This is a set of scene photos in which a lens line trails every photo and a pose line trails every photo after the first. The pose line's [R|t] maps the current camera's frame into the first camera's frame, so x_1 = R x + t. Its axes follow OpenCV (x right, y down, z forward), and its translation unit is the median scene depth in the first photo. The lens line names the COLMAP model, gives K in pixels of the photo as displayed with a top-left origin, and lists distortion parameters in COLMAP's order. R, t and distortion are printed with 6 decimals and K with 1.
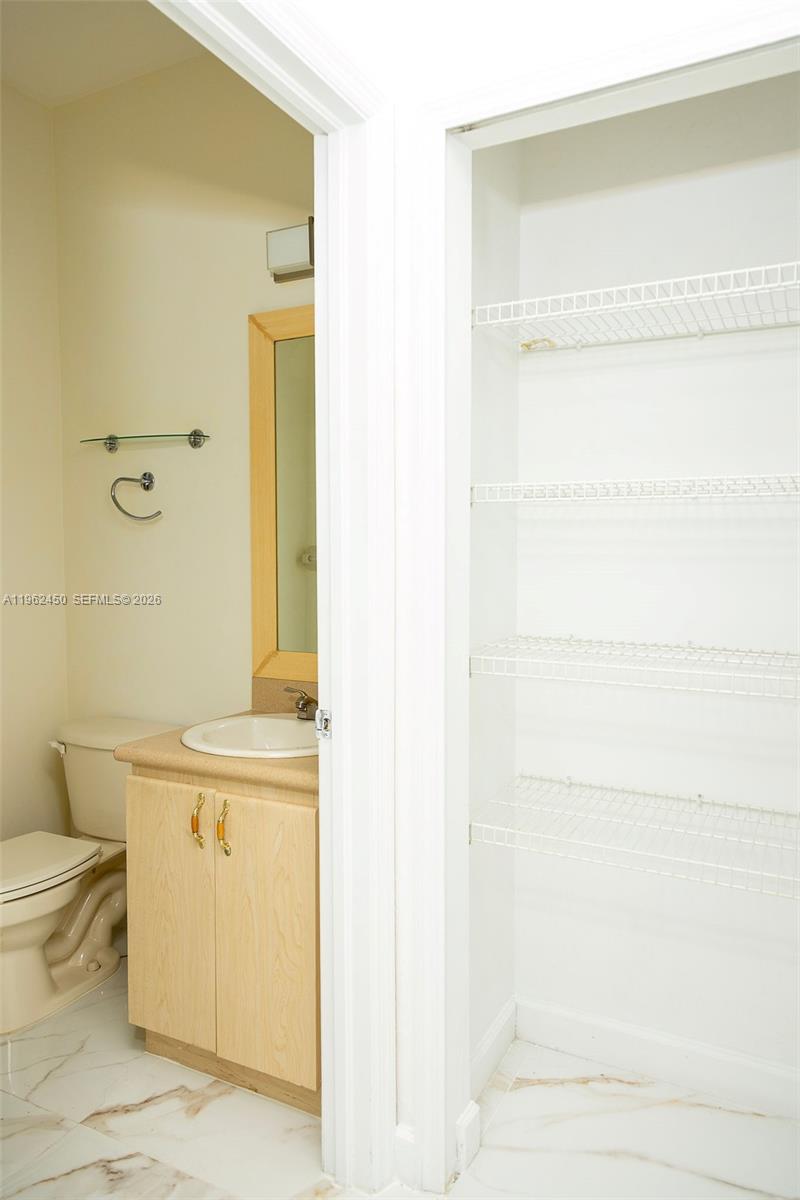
lens RADIAL K [[820.0, 0, 400.0], [0, 820.0, 600.0], [0, 0, 1]] dist [0.003017, -0.001184]
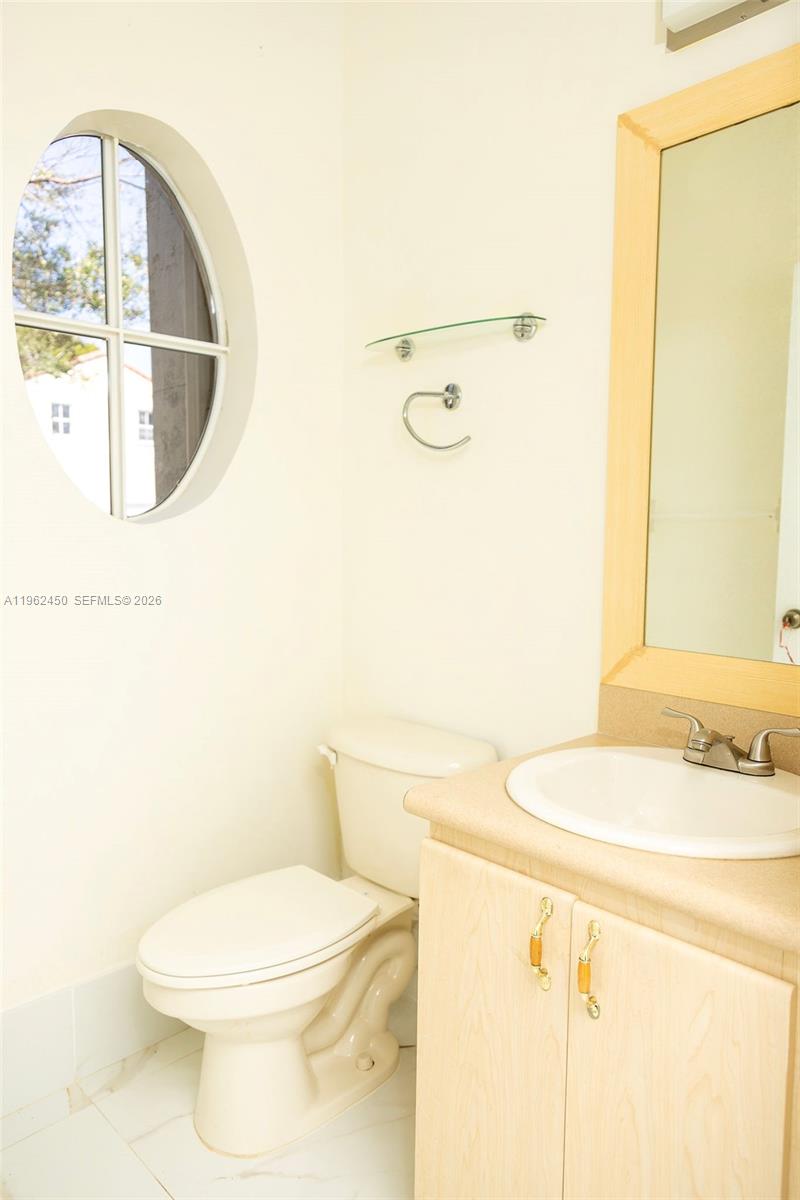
lens RADIAL K [[820.0, 0, 400.0], [0, 820.0, 600.0], [0, 0, 1]] dist [0.003017, -0.001184]
pose [[0.948153, 0.037546, -0.315588, -0.130511], [-0.025735, 0.998807, 0.041510, 0.003918], [0.316770, -0.031236, 0.947988, 0.335072]]
